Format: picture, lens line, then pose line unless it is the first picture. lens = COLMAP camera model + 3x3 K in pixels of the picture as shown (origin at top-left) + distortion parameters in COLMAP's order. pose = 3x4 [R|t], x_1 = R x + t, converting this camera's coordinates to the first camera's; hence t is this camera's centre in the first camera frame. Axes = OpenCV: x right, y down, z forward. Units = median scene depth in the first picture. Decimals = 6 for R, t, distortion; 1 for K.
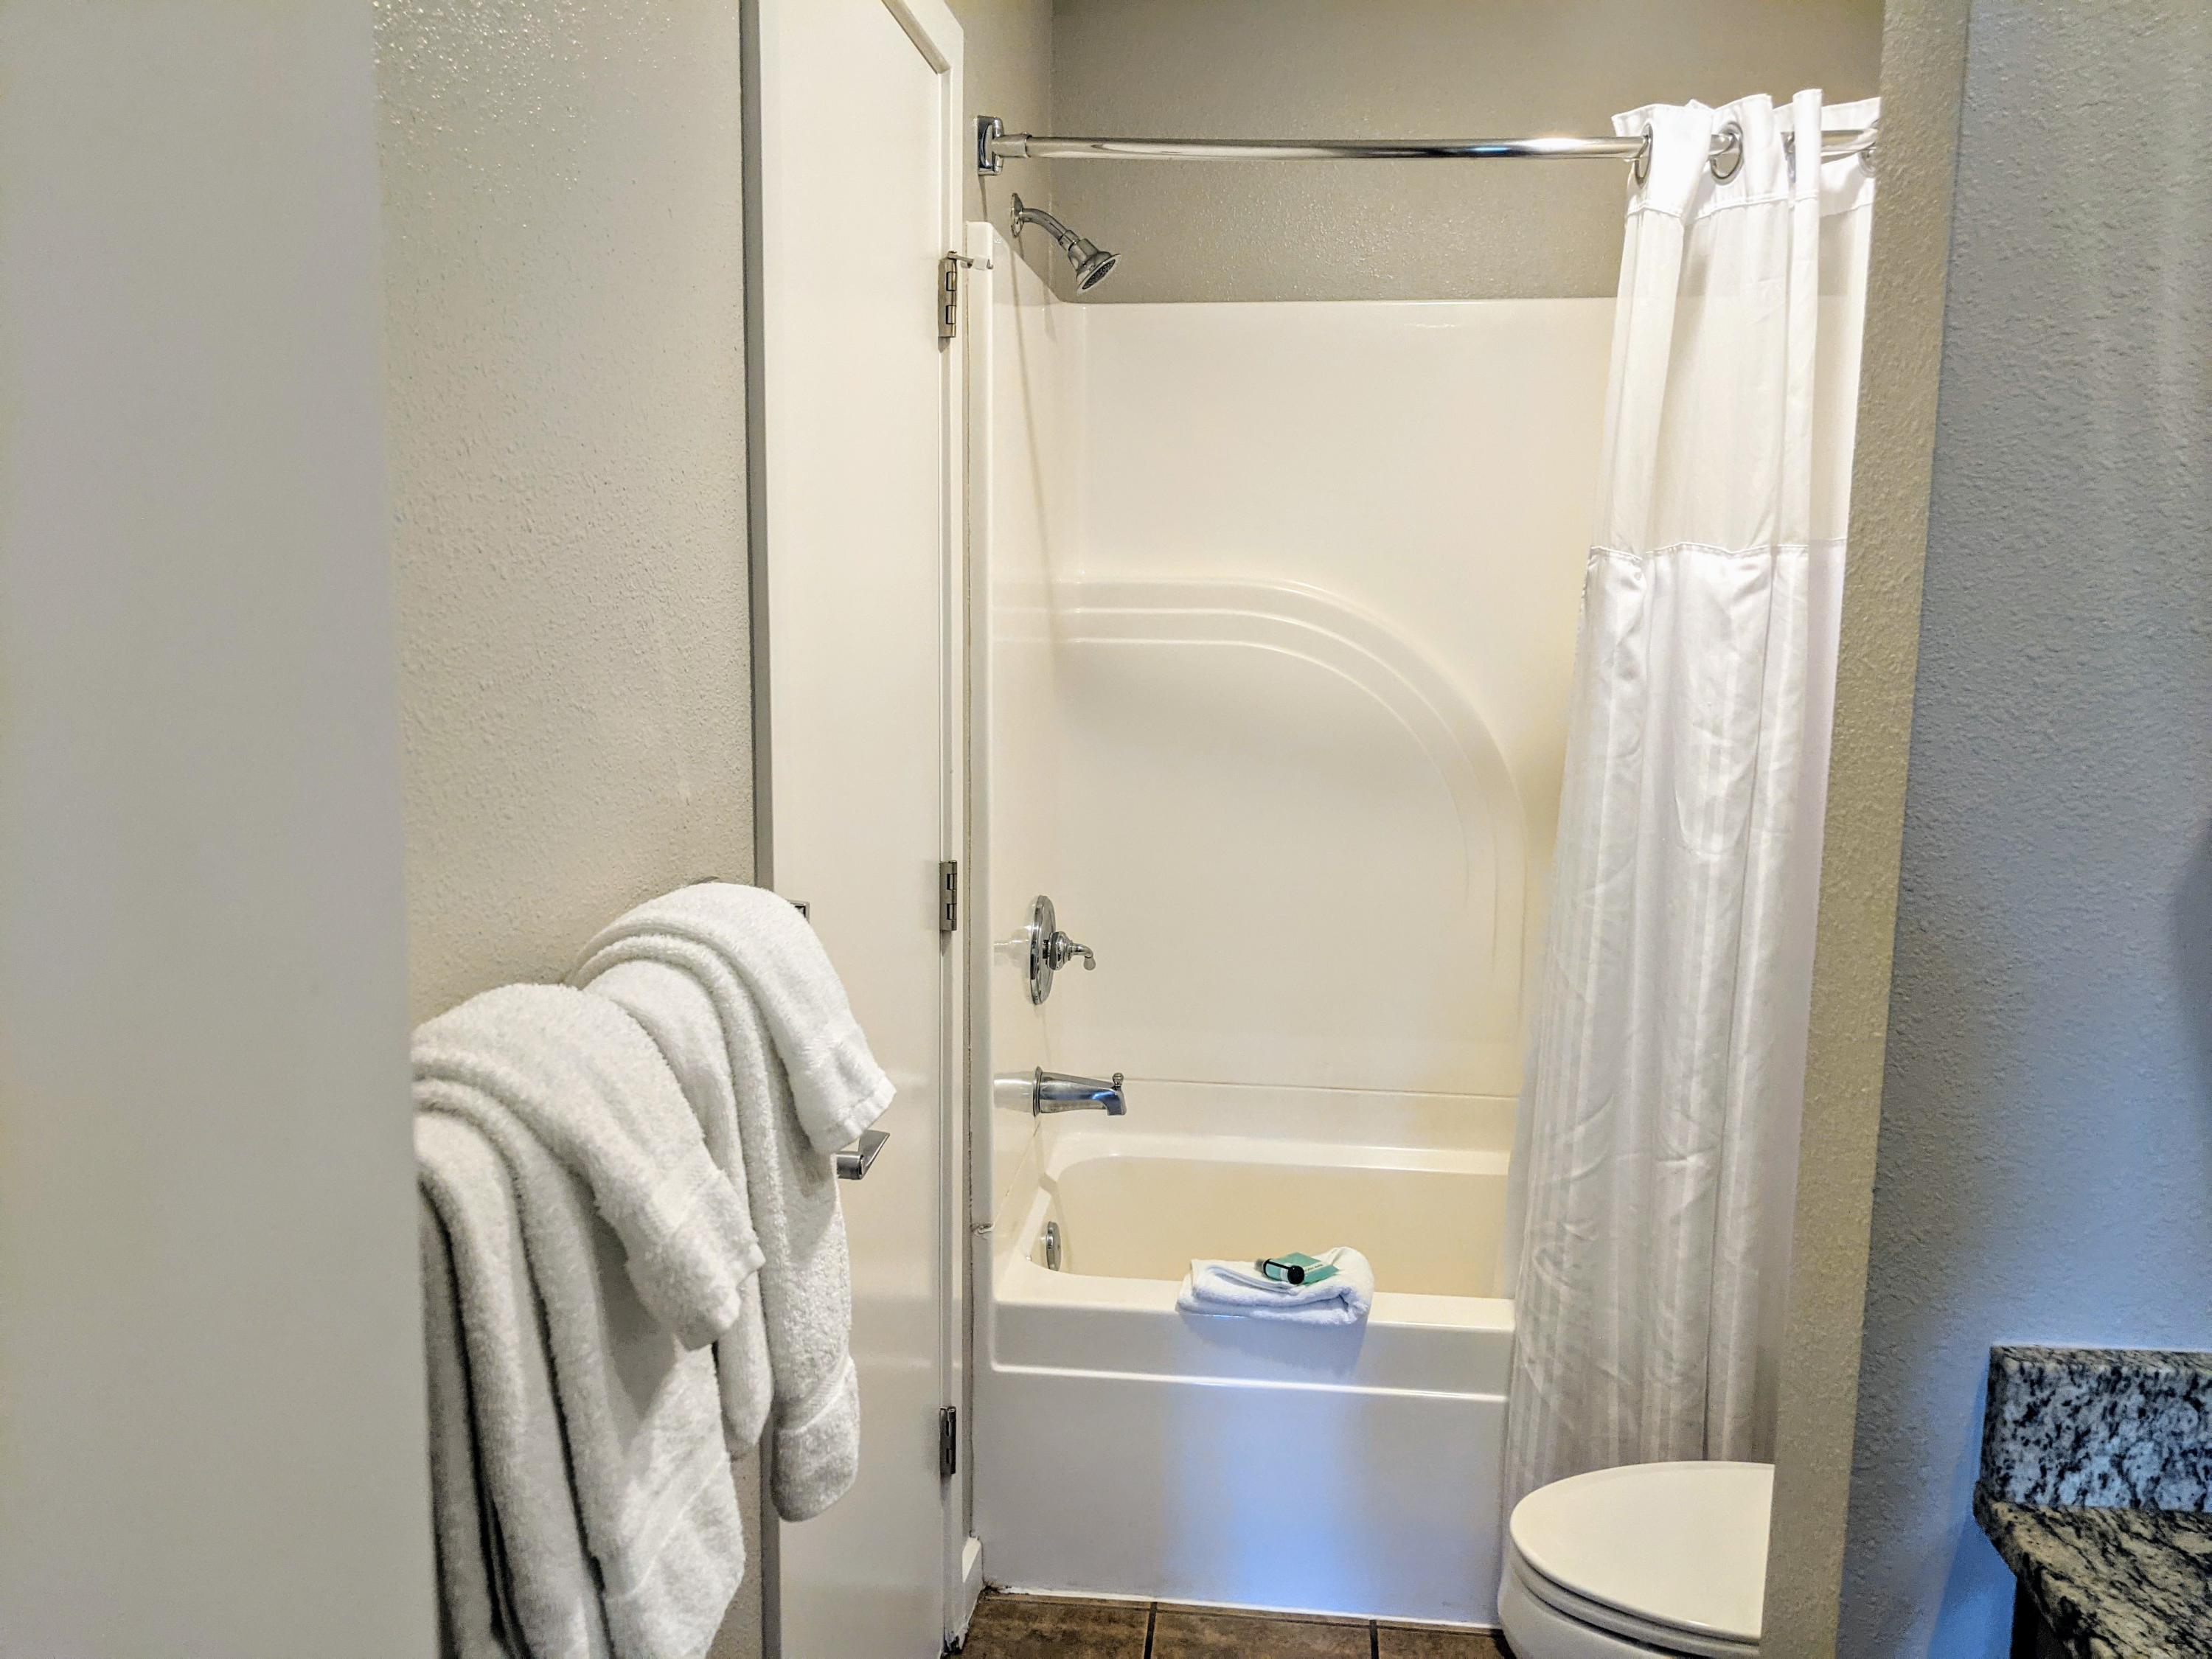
lens RADIAL K [[1750.0, 0, 1106.0], [0, 1750.0, 829.5], [0, 0, 1]] dist [0.085642, -0.150422]
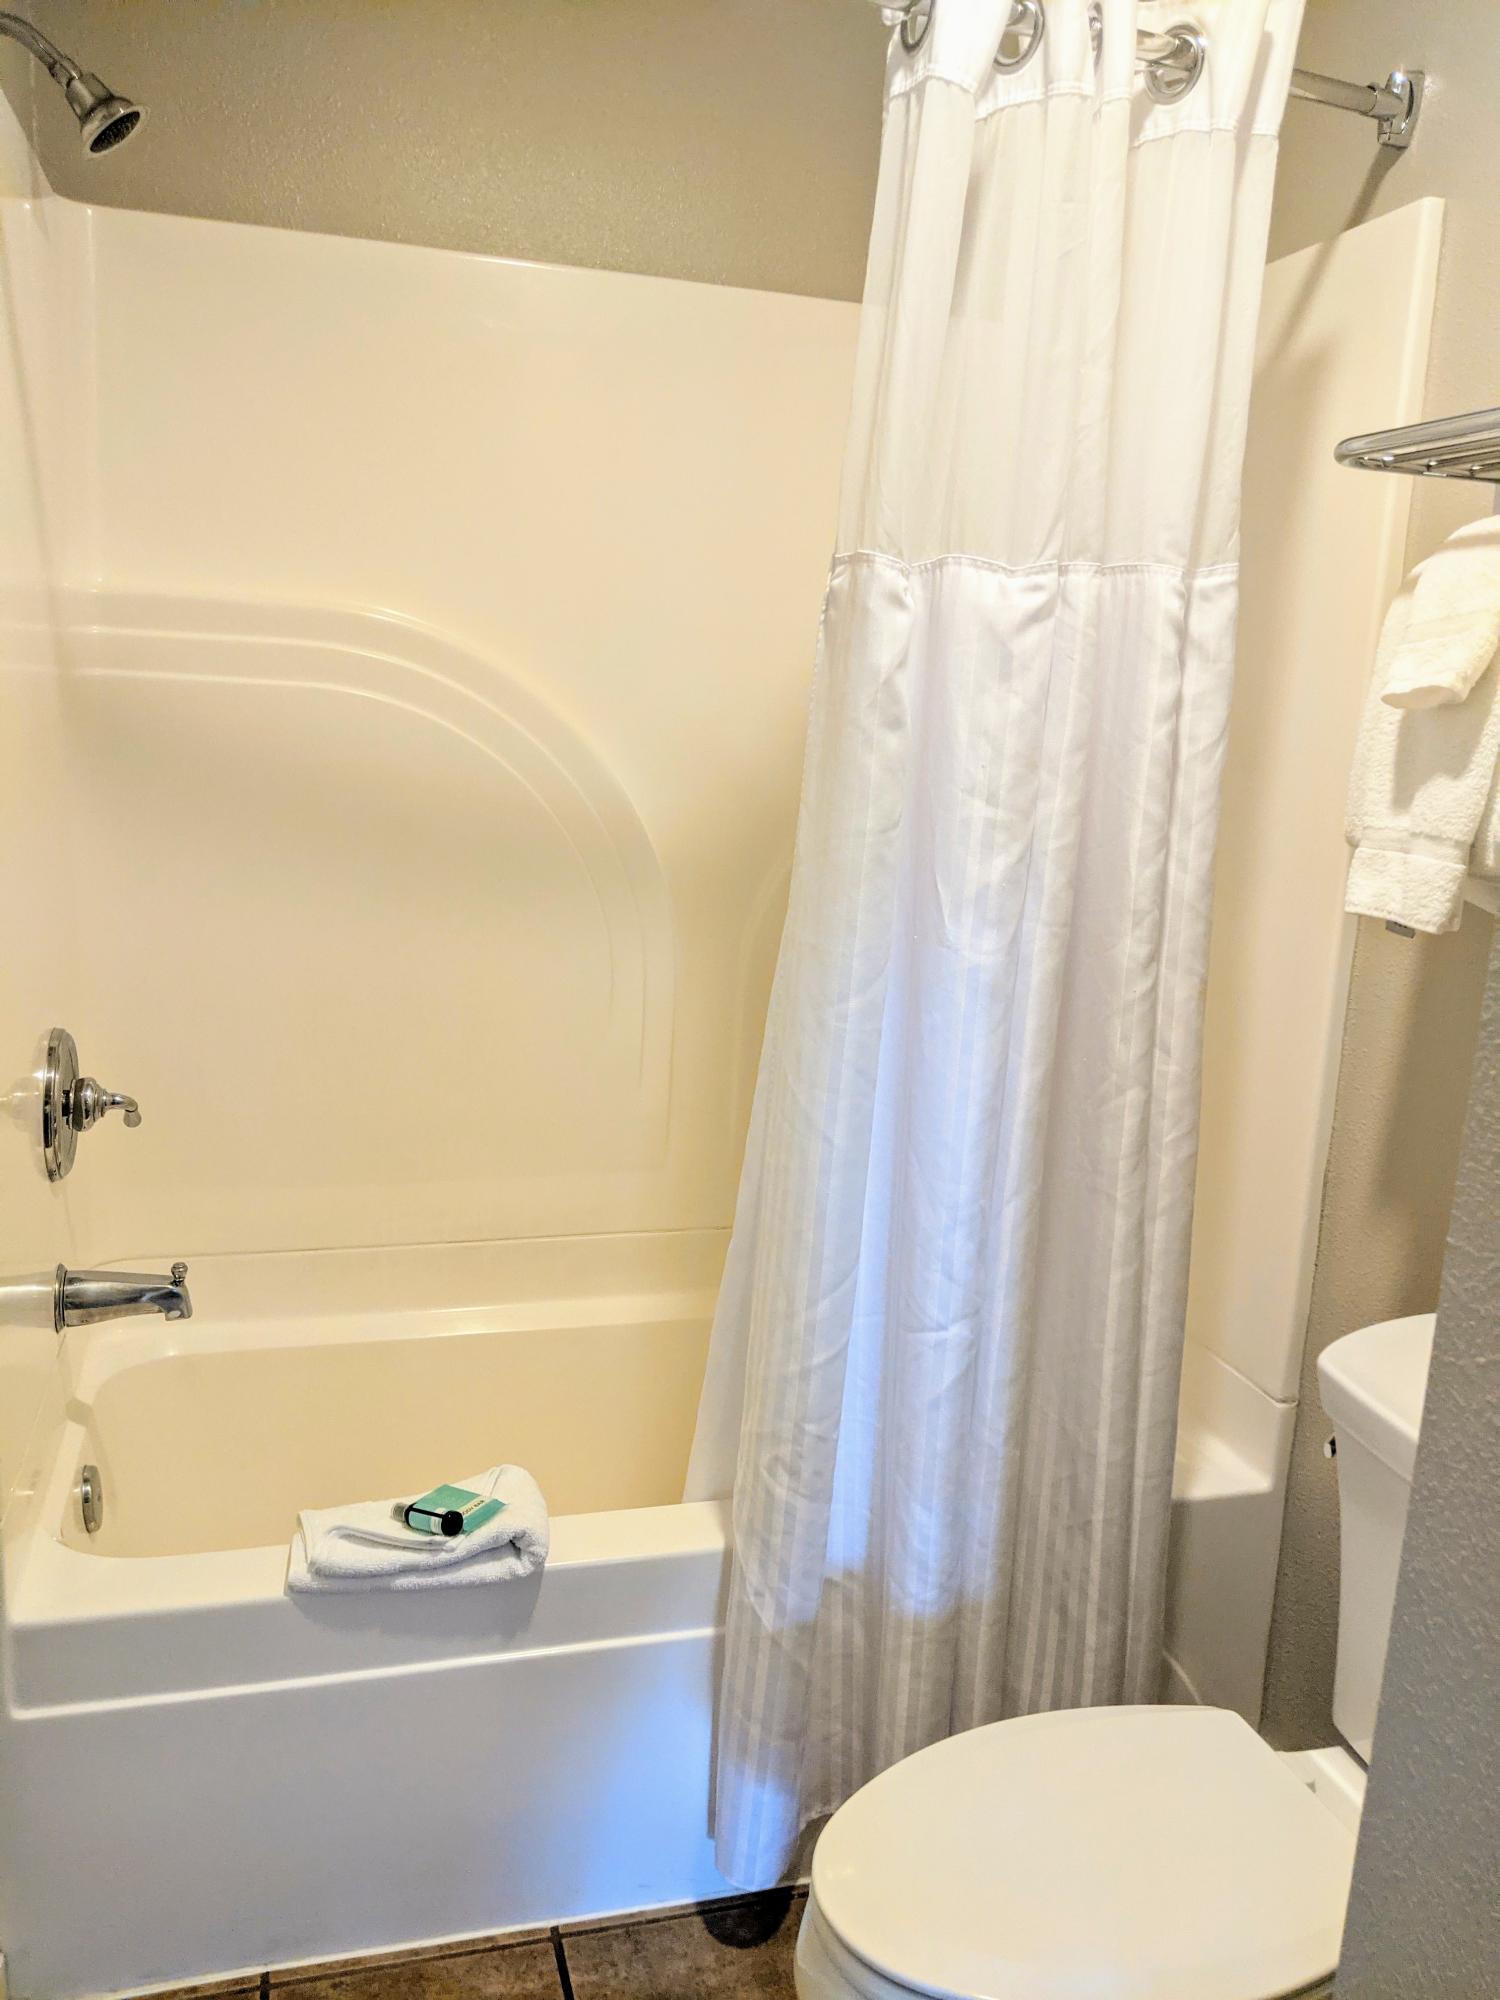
lens RADIAL K [[1535.7, 0, 742.8], [0, 1535.7, 1010.0], [0, 0, 1]] dist [0.072256, -0.109428]
pose [[0.923678, -0.036690, 0.381408, -0.023934], [0.016250, 0.998260, 0.056675, -0.002130], [-0.382824, -0.046151, 0.922668, 0.382301]]
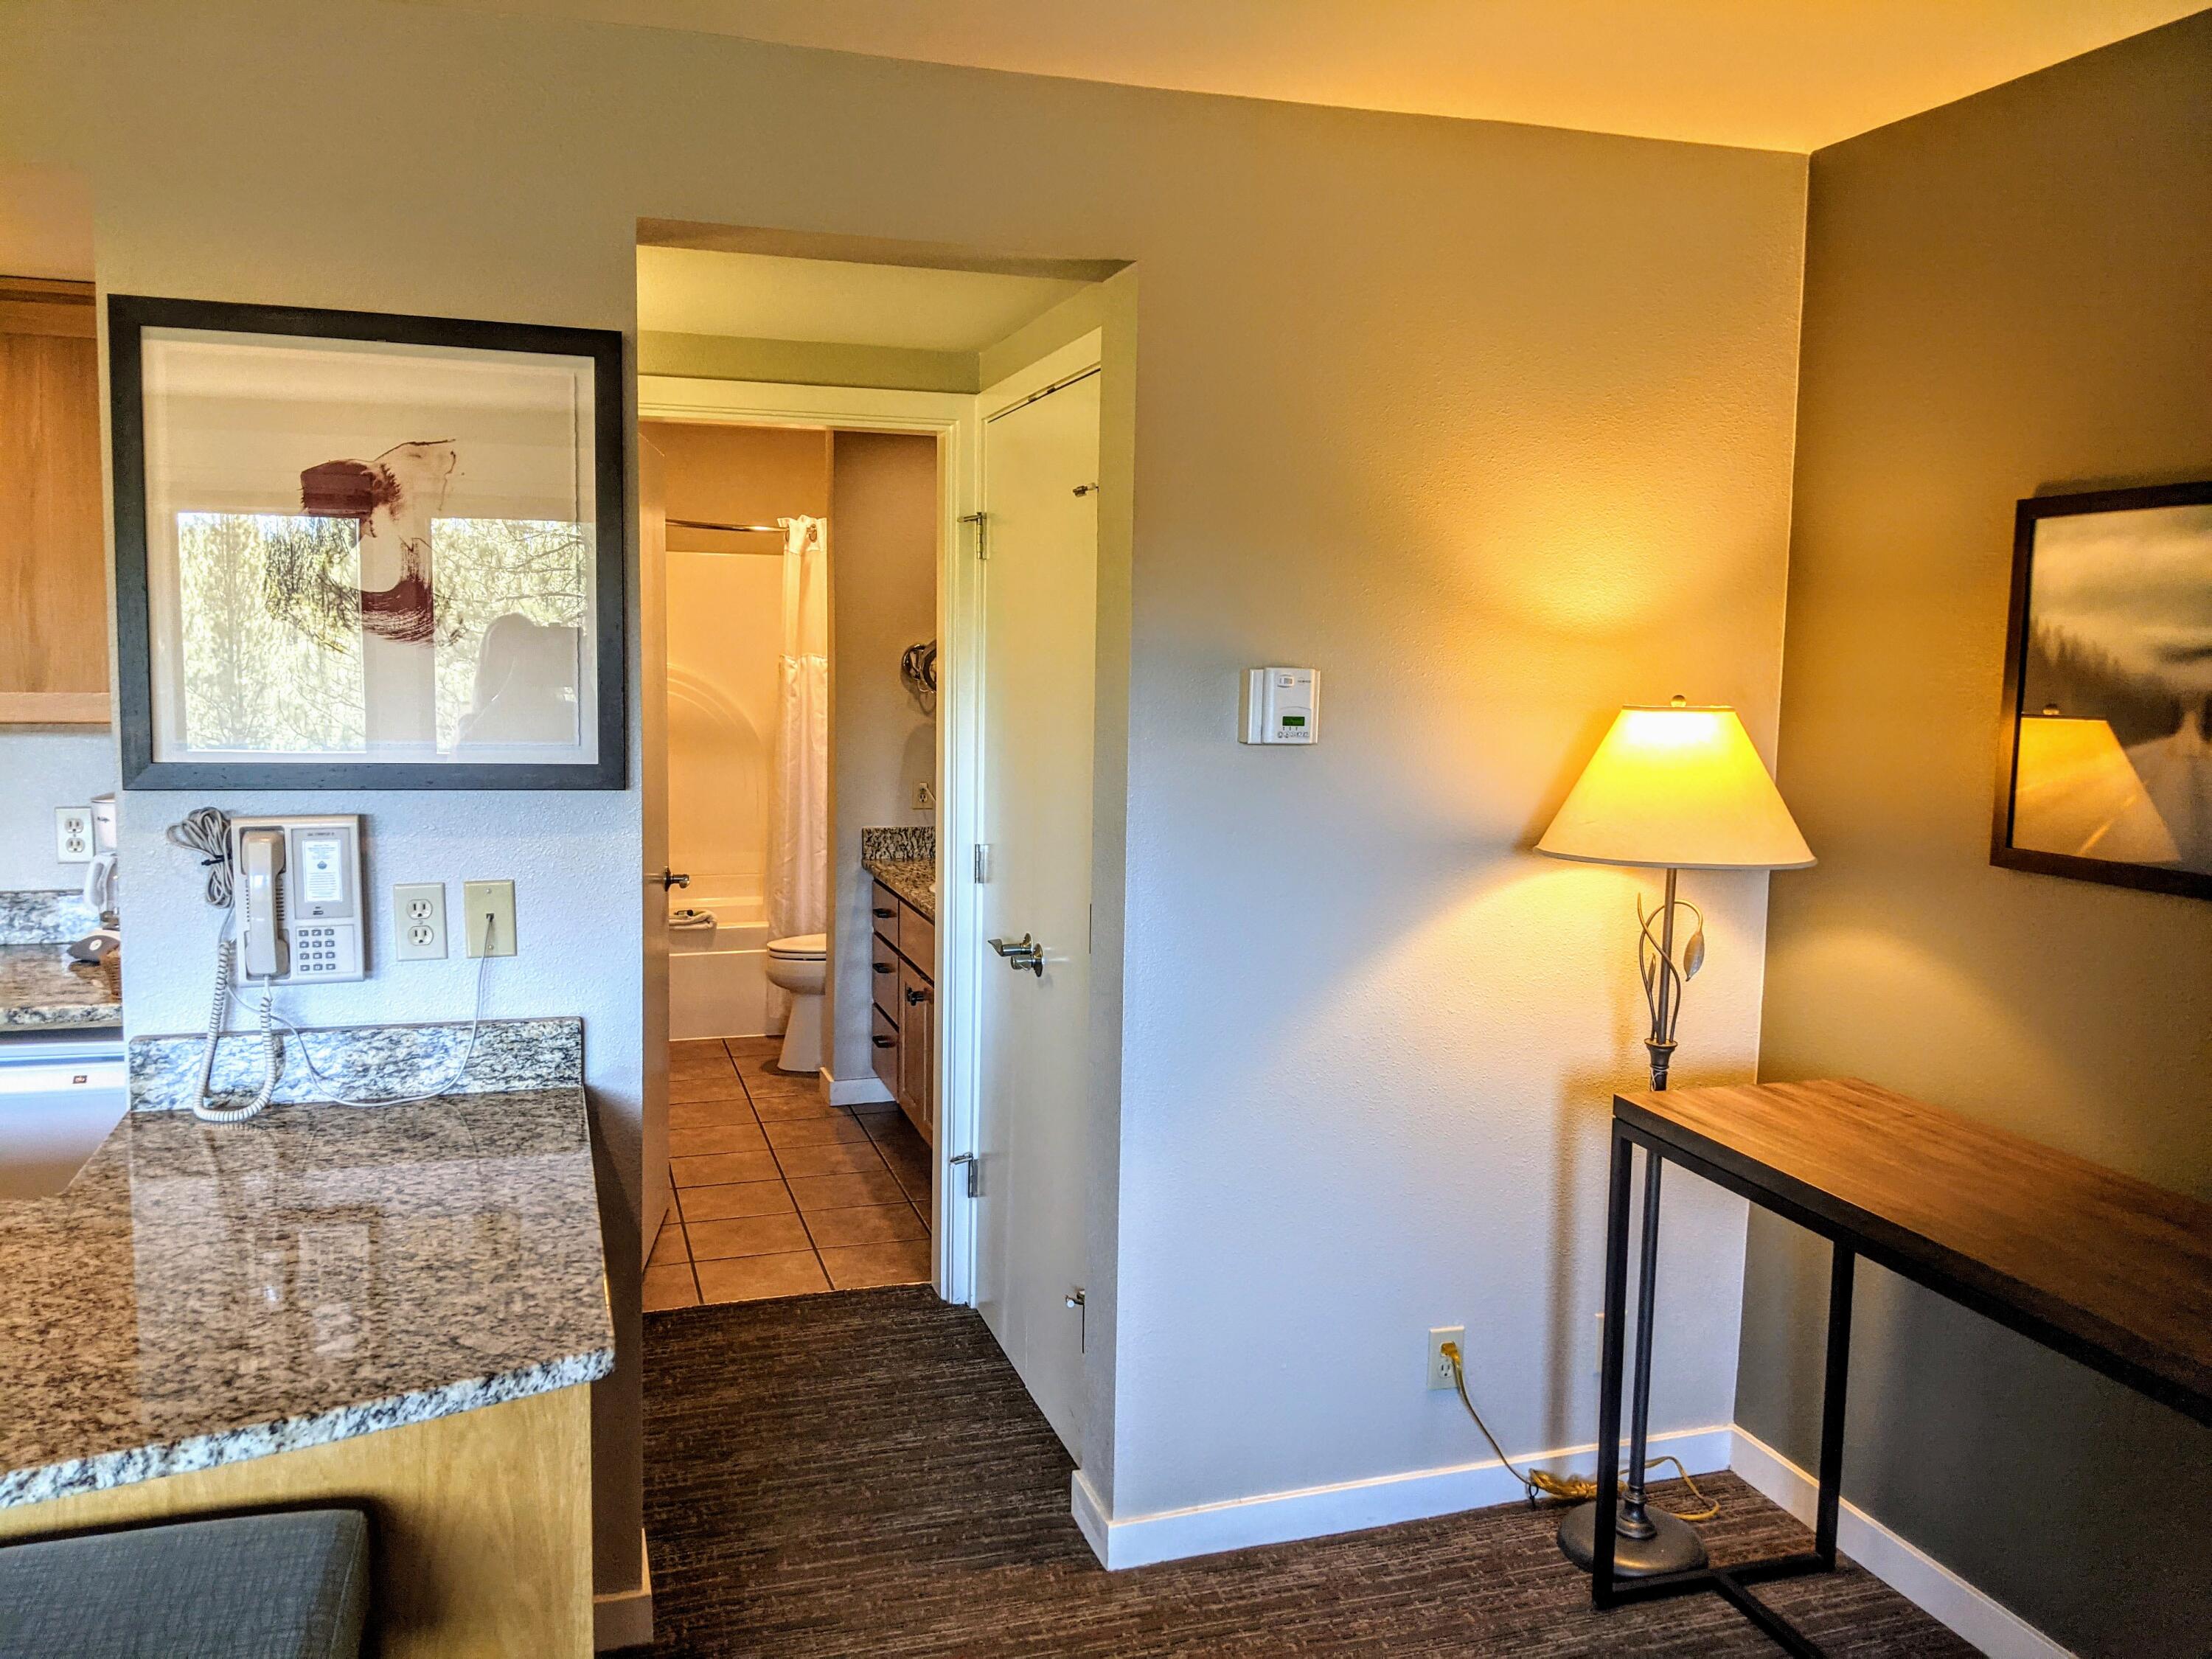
lens RADIAL K [[1773.9, 0, 1110.6], [0, 1773.9, 858.3], [0, 0, 1]] dist [0.062273, -0.095038]
pose [[0.913887, -0.045657, 0.403393, -0.439663], [0.050209, 0.998738, -0.000710, 0.213962], [-0.402851, 0.020903, 0.915027, -1.957537]]
